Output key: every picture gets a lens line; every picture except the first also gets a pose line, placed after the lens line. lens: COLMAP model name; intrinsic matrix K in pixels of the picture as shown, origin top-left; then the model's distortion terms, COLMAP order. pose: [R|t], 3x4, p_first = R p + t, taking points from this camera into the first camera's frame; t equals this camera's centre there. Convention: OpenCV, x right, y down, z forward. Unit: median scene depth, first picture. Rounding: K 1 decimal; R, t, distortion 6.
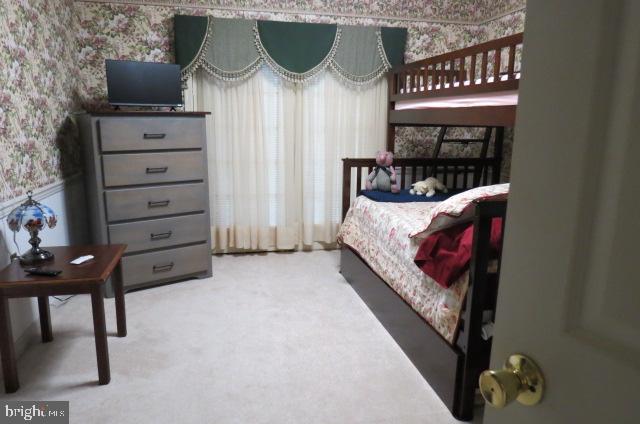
lens RADIAL K [[454.7, 0, 320.0], [0, 454.7, 212.0], [0, 0, 1]] dist [-0.035837, 0.001237]
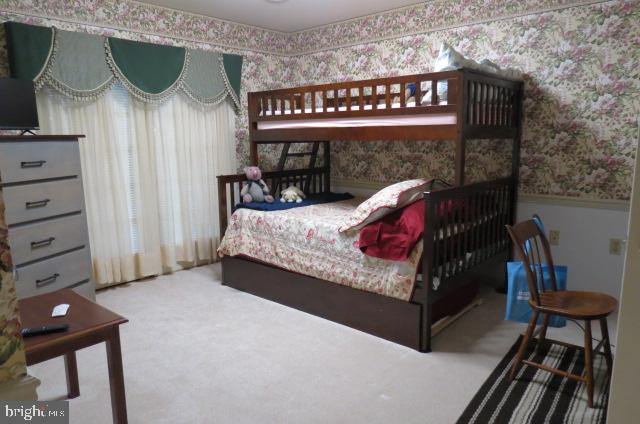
lens RADIAL K [[450.3, 0, 320.0], [0, 450.3, 212.0], [0, 0, 1]] dist [-0.023810, 0.001238]
pose [[0.815071, -0.116947, 0.567434, -0.353768], [0.137384, 0.990495, 0.006799, -0.009458], [-0.562836, 0.072415, 0.823391, 0.012869]]
